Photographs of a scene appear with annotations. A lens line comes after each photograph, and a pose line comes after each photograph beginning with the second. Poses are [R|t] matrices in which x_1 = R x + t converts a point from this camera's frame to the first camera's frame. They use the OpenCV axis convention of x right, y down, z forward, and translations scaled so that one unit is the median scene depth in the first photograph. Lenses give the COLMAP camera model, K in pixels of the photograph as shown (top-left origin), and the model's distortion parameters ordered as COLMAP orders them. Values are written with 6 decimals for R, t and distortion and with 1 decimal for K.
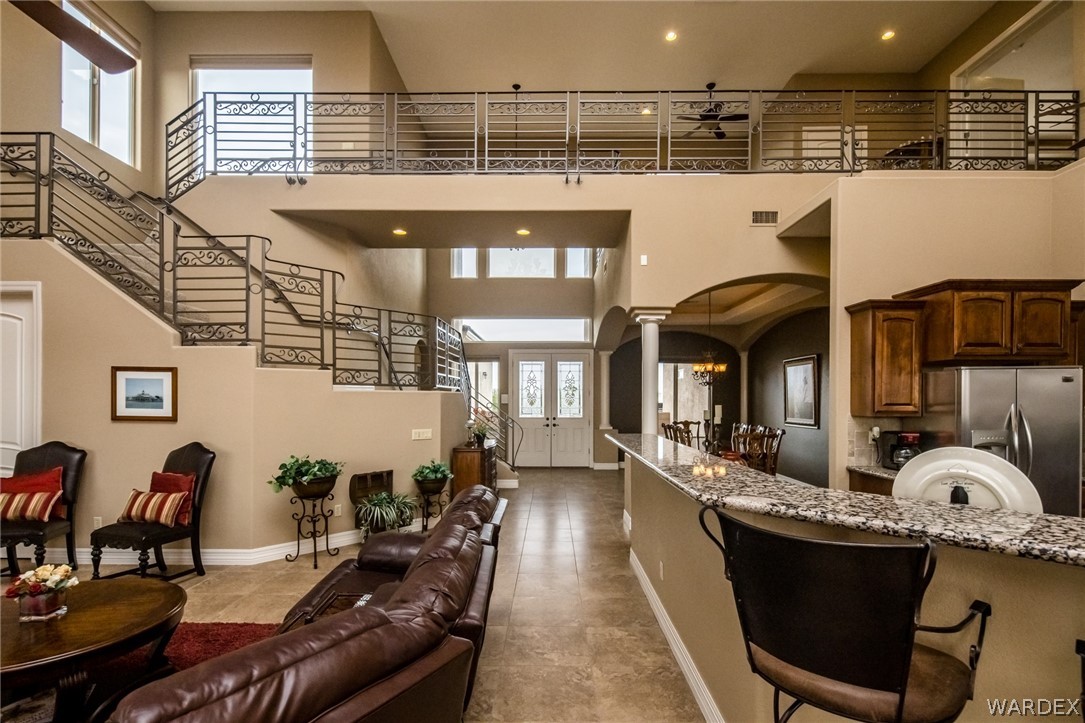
lens RADIAL K [[522.4, 0, 544.9], [0, 522.4, 388.6], [0, 0, 1]] dist [0.005592, -0.002386]
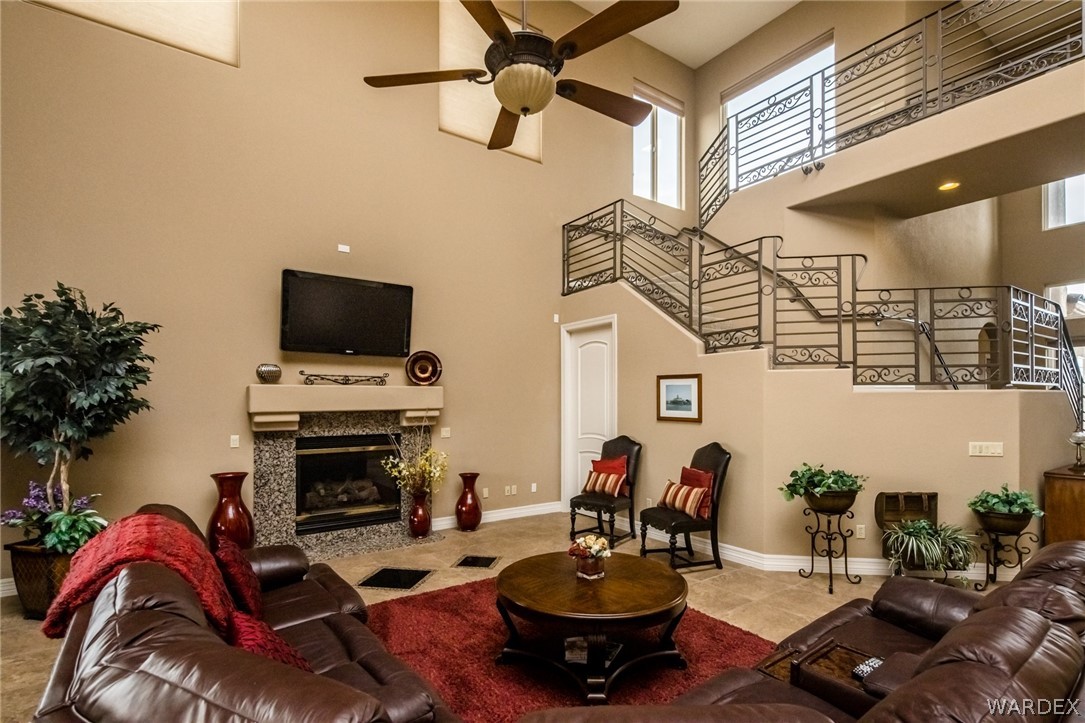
lens RADIAL K [[522.4, 0, 545.5], [0, 522.4, 399.8], [0, 0, 1]] dist [0.005592, -0.002386]
pose [[0.585027, -0.008358, -0.810971, -0.000134], [0.021559, 0.999754, 0.005250, 0.001486], [0.810727, -0.020555, 0.585063, 0.078091]]
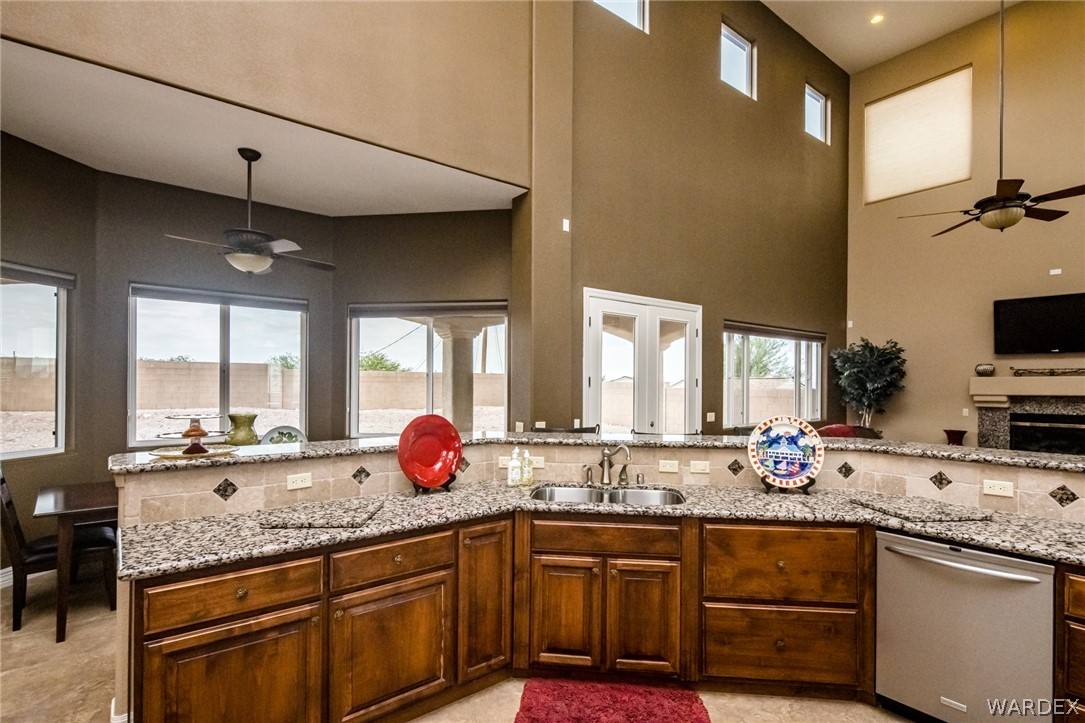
lens RADIAL K [[522.4, 0, 550.1], [0, 522.4, 386.0], [0, 0, 1]] dist [0.005592, -0.002386]
pose [[-0.781570, -0.006816, -0.623781, 0.821848], [0.003718, 0.999872, -0.015584, 0.011794], [0.623807, -0.014499, -0.781444, 0.618418]]
